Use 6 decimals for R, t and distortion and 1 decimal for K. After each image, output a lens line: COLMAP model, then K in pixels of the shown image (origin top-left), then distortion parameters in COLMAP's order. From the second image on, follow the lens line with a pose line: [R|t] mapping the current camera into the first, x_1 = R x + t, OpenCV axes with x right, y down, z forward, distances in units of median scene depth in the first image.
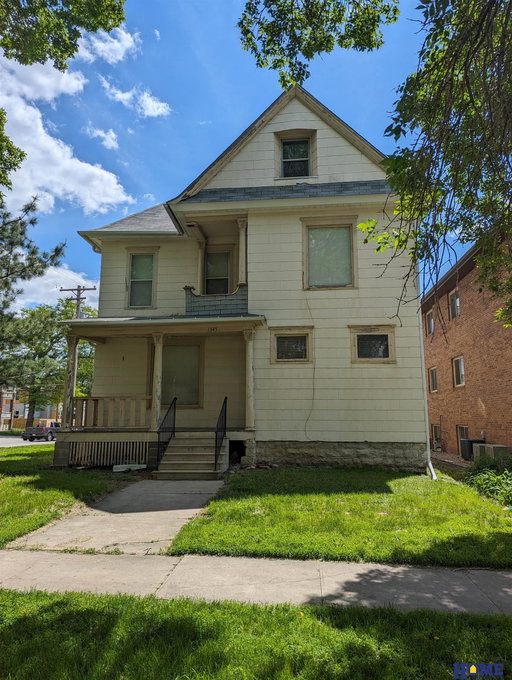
lens RADIAL K [[493.8, 0, 256.9], [0, 493.8, 332.9], [0, 0, 1]] dist [0.011126, -0.015105]
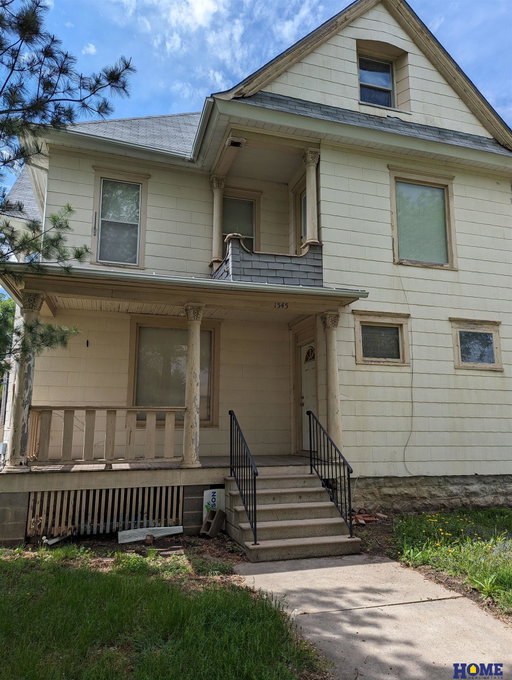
lens RADIAL K [[493.8, 0, 252.4], [0, 493.8, 344.3], [0, 0, 1]] dist [0.011126, -0.015105]
pose [[0.920238, 0.069762, 0.385092, -0.370695], [-0.069148, 0.997487, -0.015460, 0.056655], [-0.385203, -0.012401, 0.922749, 0.426047]]
